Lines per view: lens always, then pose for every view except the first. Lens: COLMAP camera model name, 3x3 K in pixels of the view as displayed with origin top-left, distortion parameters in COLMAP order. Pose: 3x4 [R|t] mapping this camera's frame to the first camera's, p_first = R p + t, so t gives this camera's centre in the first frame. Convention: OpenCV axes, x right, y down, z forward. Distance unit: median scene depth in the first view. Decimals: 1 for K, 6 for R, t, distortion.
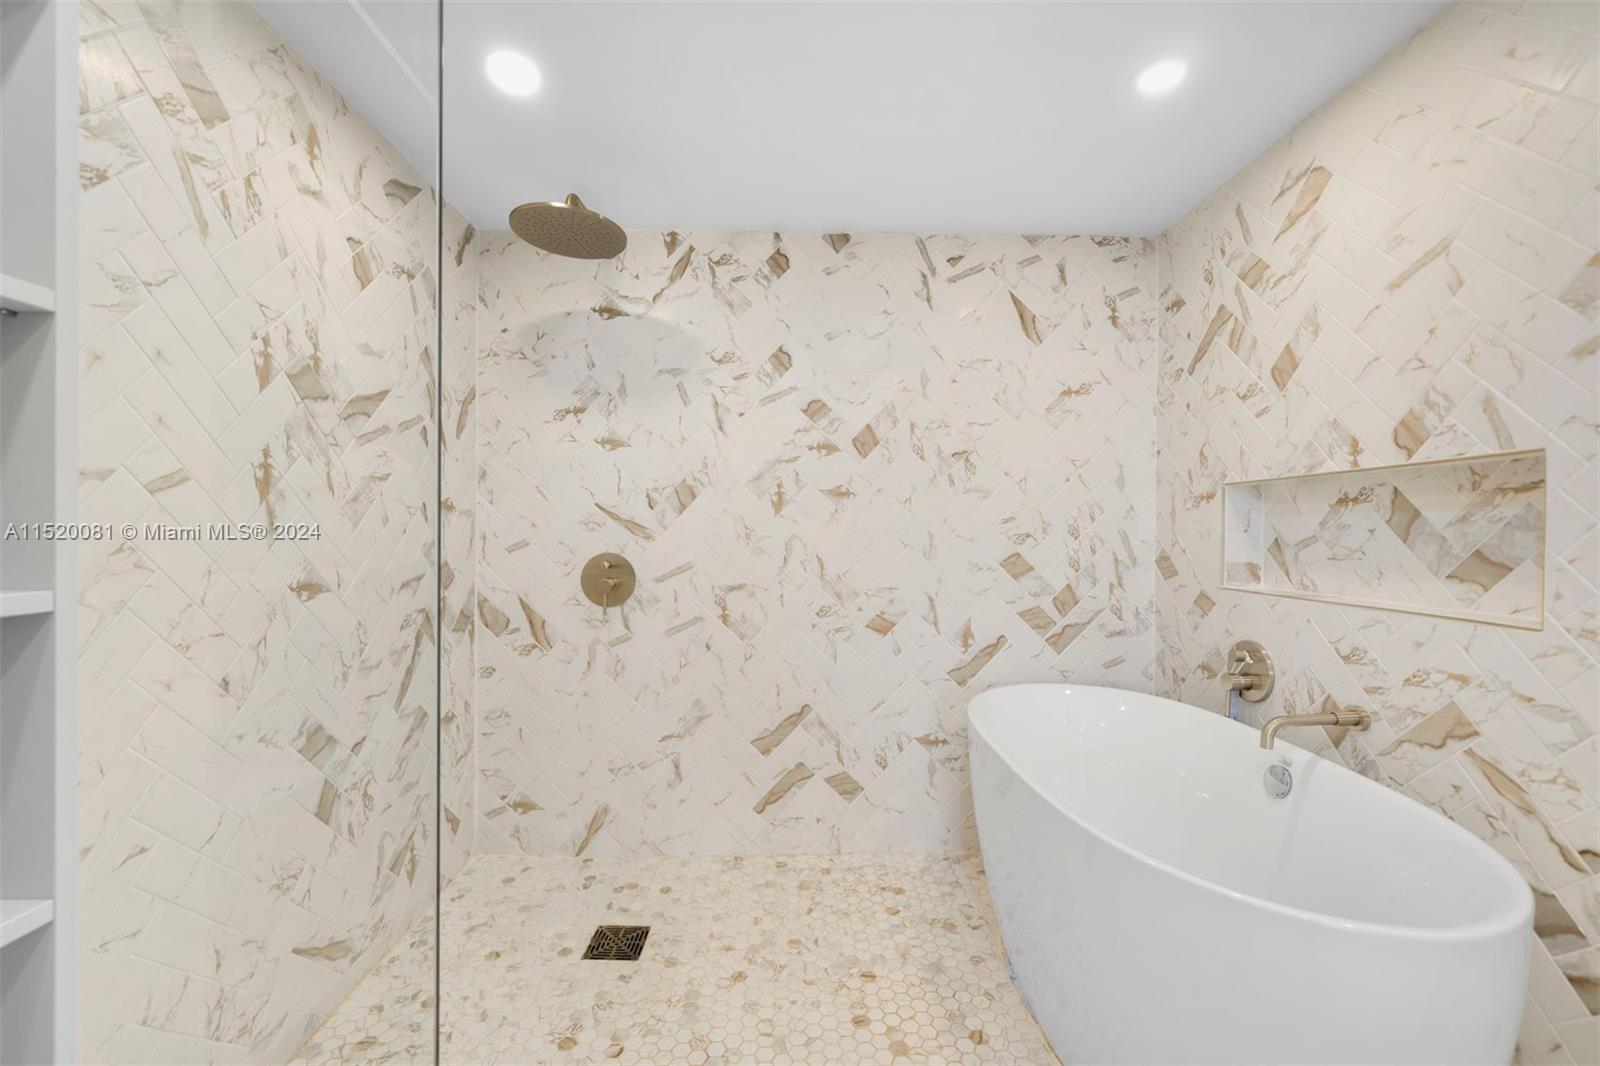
lens RADIAL K [[646.5, 0, 797.7], [0, 646.5, 534.2], [0, 0, 1]] dist [-0.002290, 0.000127]
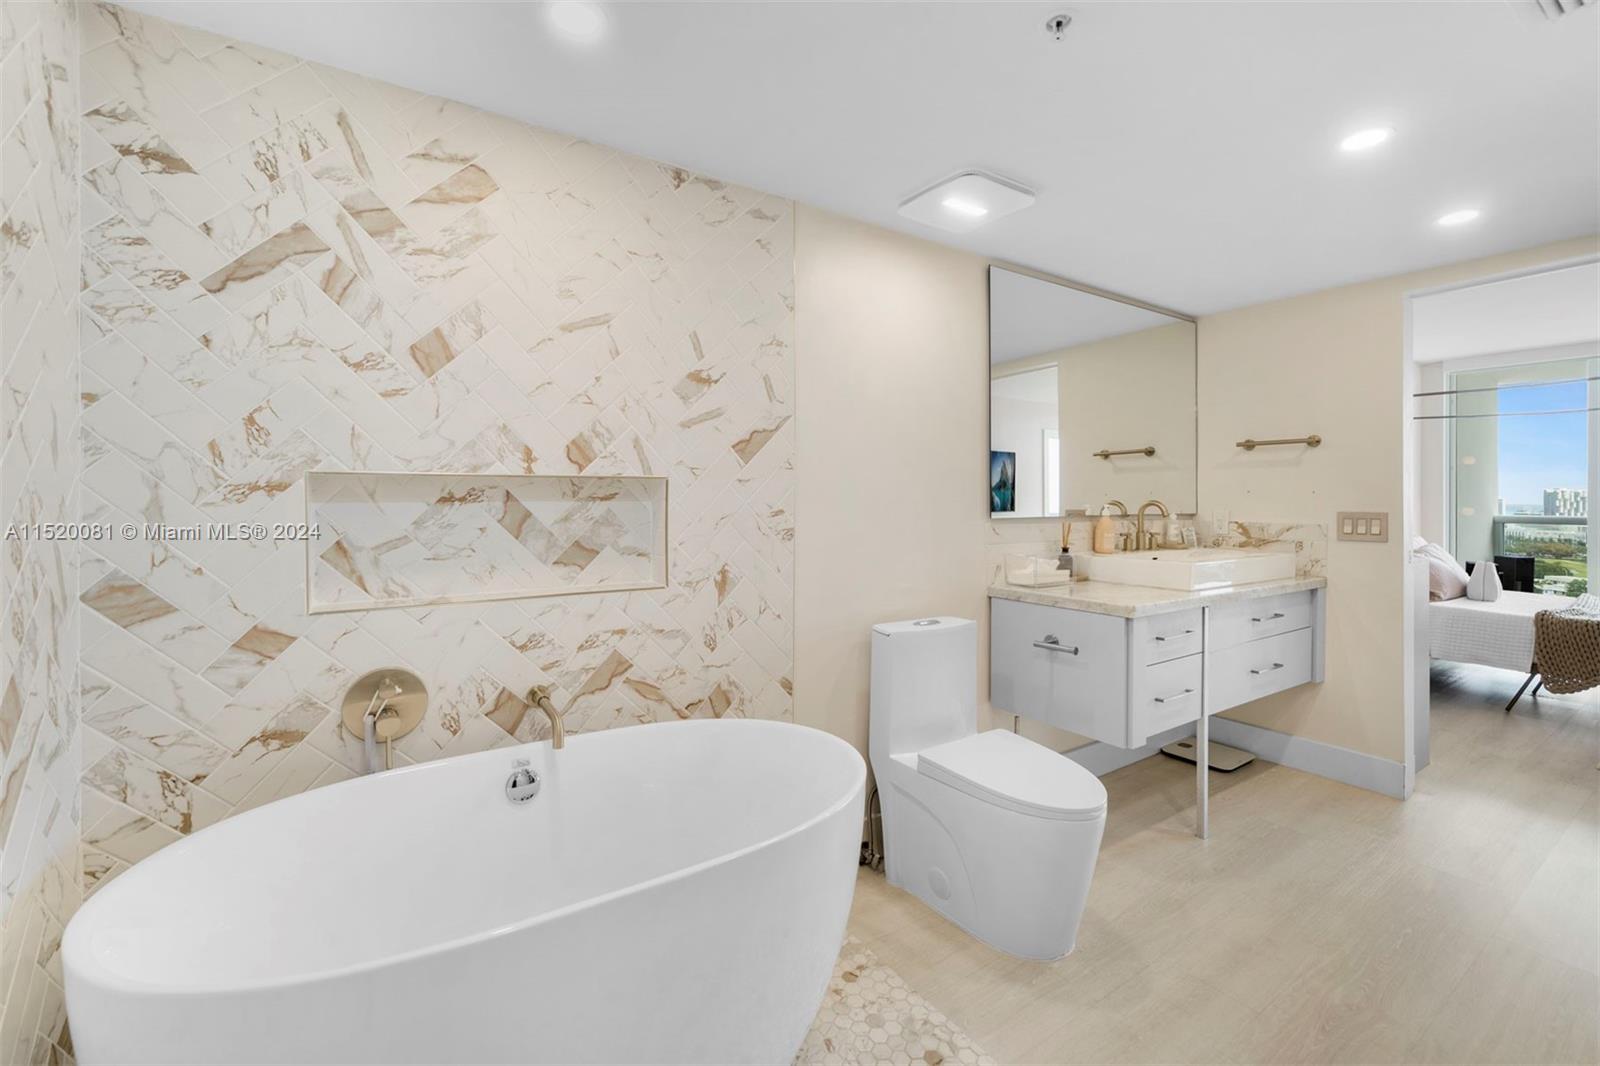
lens RADIAL K [[678.0, 0, 777.6], [0, 678.0, 500.7], [0, 0, 1]] dist [-0.002359, -0.000228]
pose [[-0.520281, -0.006869, 0.853968, -0.265579], [0.003635, 0.999941, 0.010258, -0.049531], [-0.853988, 0.008441, -0.520225, 0.922827]]
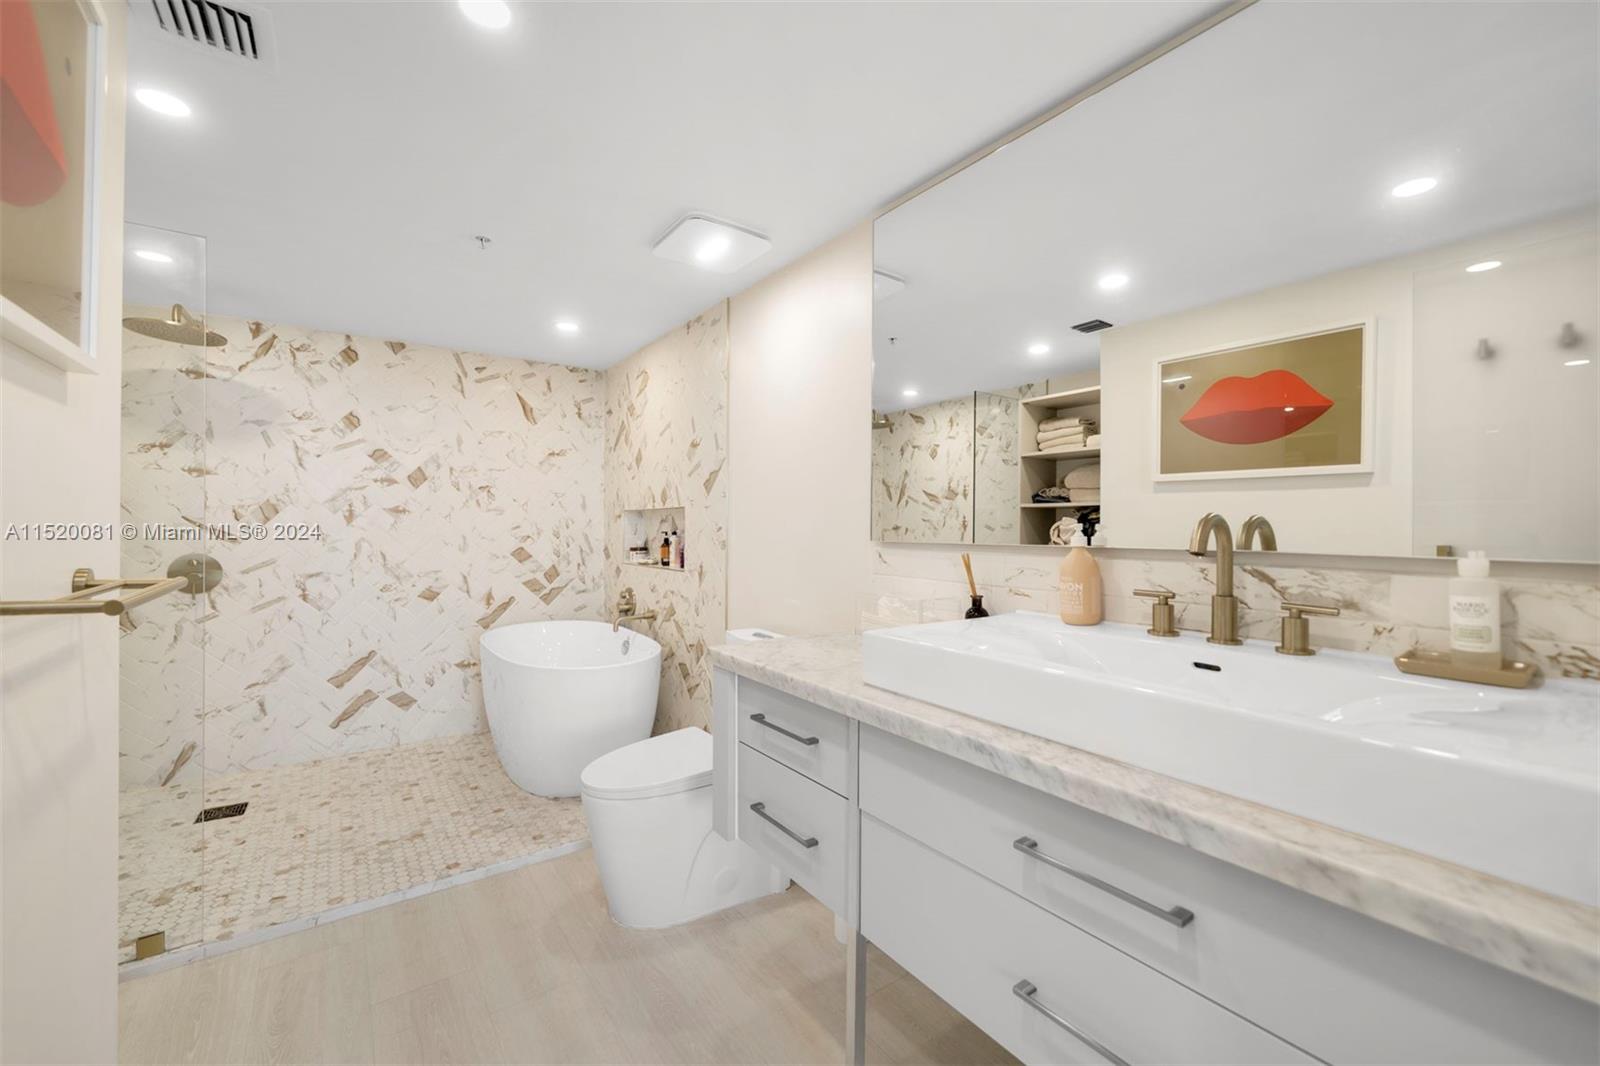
lens RADIAL K [[614.6, 0, 777.6], [0, 614.6, 527.7], [0, 0, 1]] dist [-0.001716, -0.000025]
pose [[0.827717, -0.002437, 0.561141, -0.008700], [0.003445, 0.999994, -0.000738, -0.021389], [-0.561136, 0.002544, 0.827720, -0.808237]]
